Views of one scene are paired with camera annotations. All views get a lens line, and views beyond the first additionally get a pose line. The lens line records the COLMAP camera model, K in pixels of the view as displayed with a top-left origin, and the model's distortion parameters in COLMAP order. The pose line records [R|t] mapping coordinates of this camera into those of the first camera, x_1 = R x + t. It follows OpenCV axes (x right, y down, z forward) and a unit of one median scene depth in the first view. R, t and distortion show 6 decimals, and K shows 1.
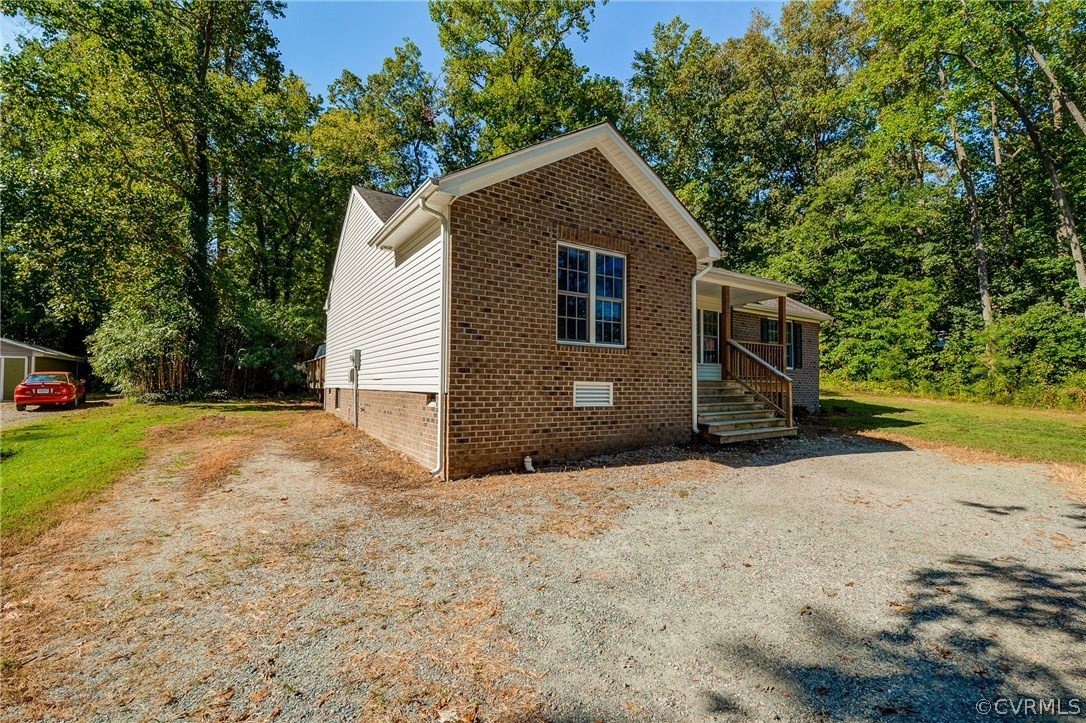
lens RADIAL K [[481.5, 0, 538.5], [0, 481.5, 367.2], [0, 0, 1]] dist [0.001086, -0.006181]
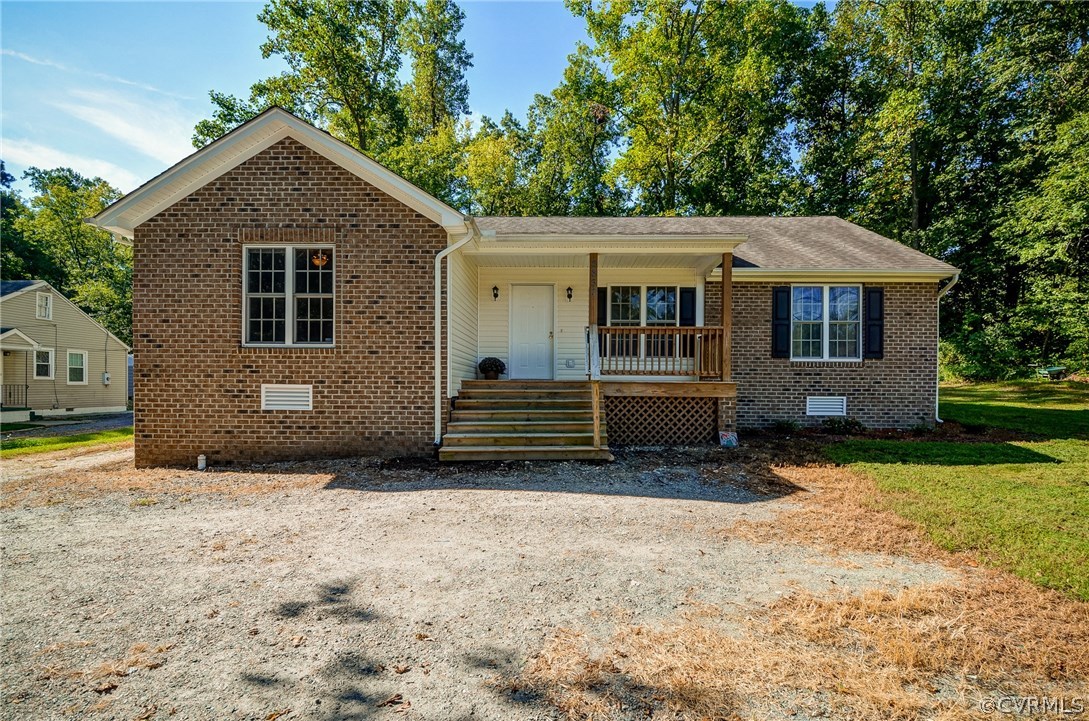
lens RADIAL K [[482.8, 0, 522.5], [0, 482.8, 389.2], [0, 0, 1]] dist [0.001086, -0.006181]
pose [[0.826053, -0.002965, -0.563585, 1.112015], [0.023189, 0.999318, 0.028730, 0.024387], [0.563116, -0.036802, 0.825558, 0.496457]]
